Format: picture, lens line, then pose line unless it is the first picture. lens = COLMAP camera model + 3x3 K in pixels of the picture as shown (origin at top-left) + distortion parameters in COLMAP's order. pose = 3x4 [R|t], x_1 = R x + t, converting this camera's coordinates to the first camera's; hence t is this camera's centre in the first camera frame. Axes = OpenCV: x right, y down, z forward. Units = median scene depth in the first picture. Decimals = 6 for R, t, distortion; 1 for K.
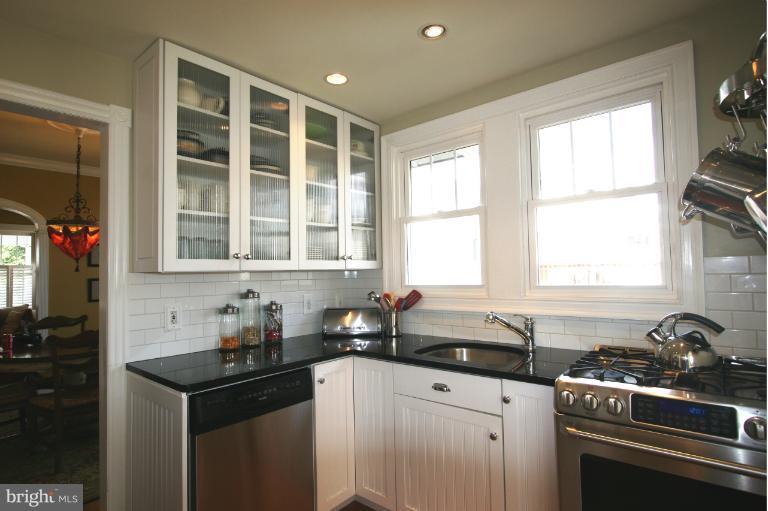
lens RADIAL K [[406.9, 0, 385.7], [0, 406.9, 257.9], [0, 0, 1]] dist [-0.014350, 0.001022]
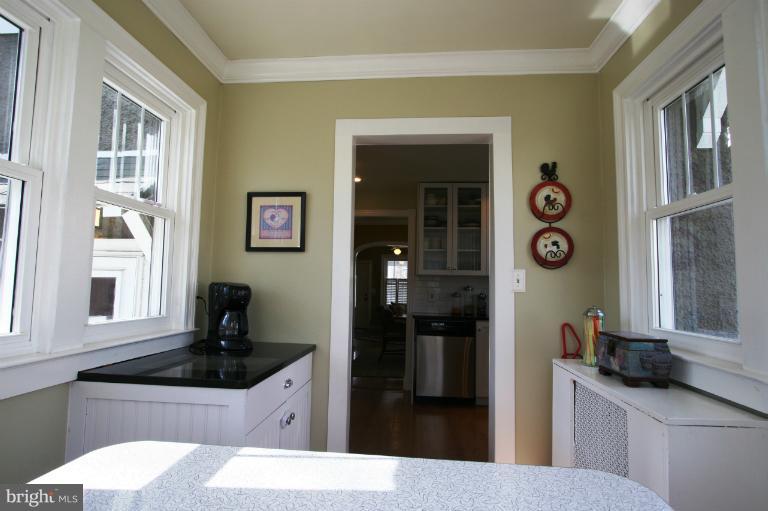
lens RADIAL K [[406.9, 0, 383.5], [0, 406.9, 256.8], [0, 0, 1]] dist [-0.014350, 0.001022]
pose [[0.586957, -0.031835, -0.808992, 1.191375], [-0.009400, 0.998891, -0.046127, 0.037357], [0.809563, 0.034679, 0.586007, -0.570911]]
